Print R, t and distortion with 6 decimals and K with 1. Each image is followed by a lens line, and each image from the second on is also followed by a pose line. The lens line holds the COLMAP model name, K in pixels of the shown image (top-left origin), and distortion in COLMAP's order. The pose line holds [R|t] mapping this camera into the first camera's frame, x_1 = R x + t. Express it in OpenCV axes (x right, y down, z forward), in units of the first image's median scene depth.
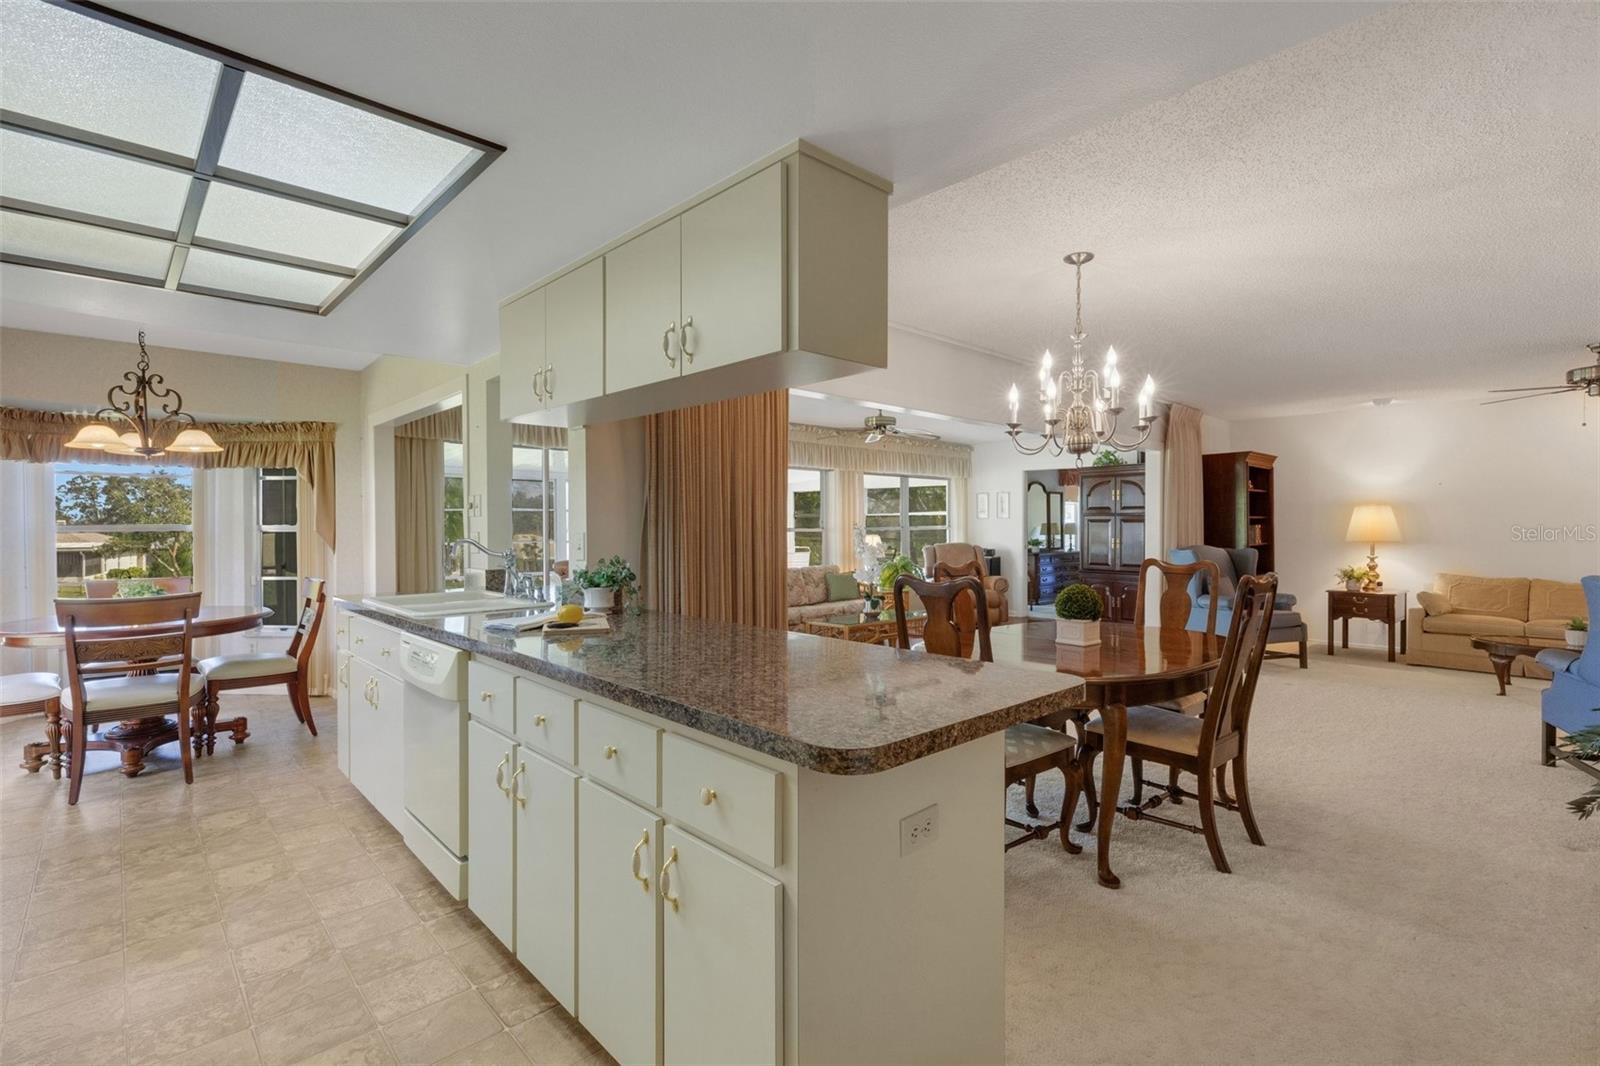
lens RADIAL K [[720.8, 0, 796.7], [0, 720.8, 527.9], [0, 0, 1]] dist [-0.007012, -0.000529]
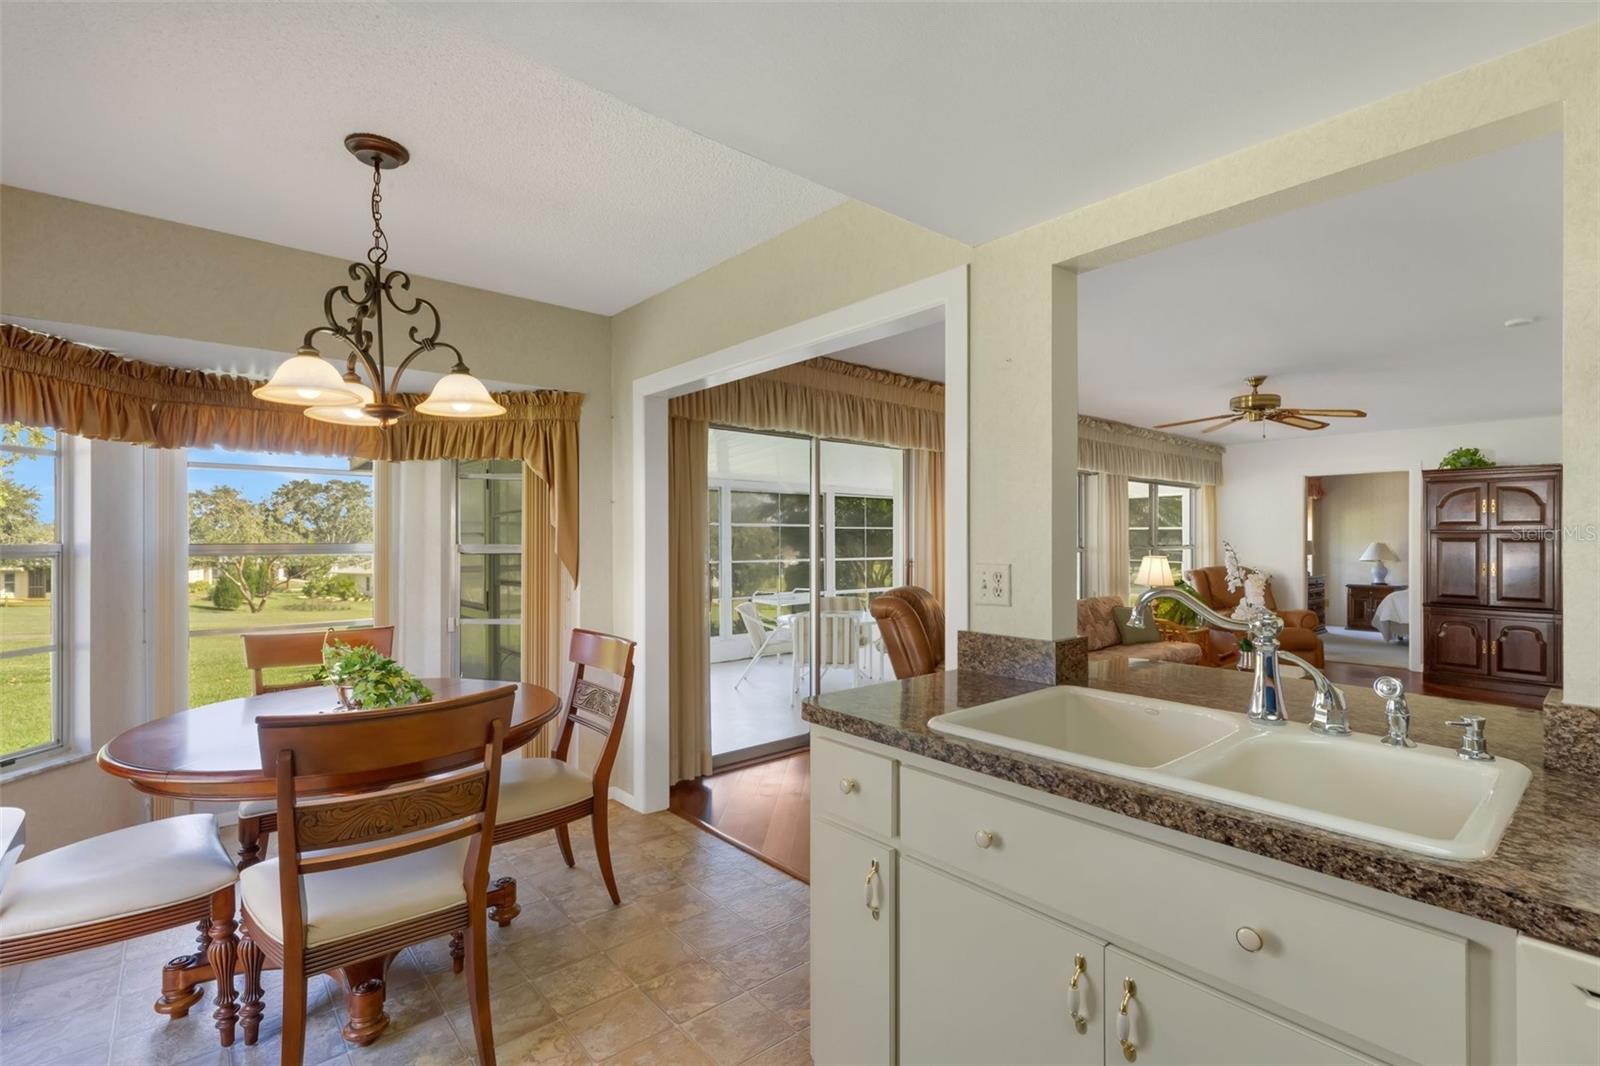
lens RADIAL K [[733.1, 0, 795.3], [0, 733.1, 536.9], [0, 0, 1]] dist [-0.001957, -0.000064]
pose [[0.998022, 0.003683, -0.062750, -0.467576], [-0.004311, 0.999942, -0.009878, -0.007198], [0.062710, 0.010129, 0.997980, 0.390009]]
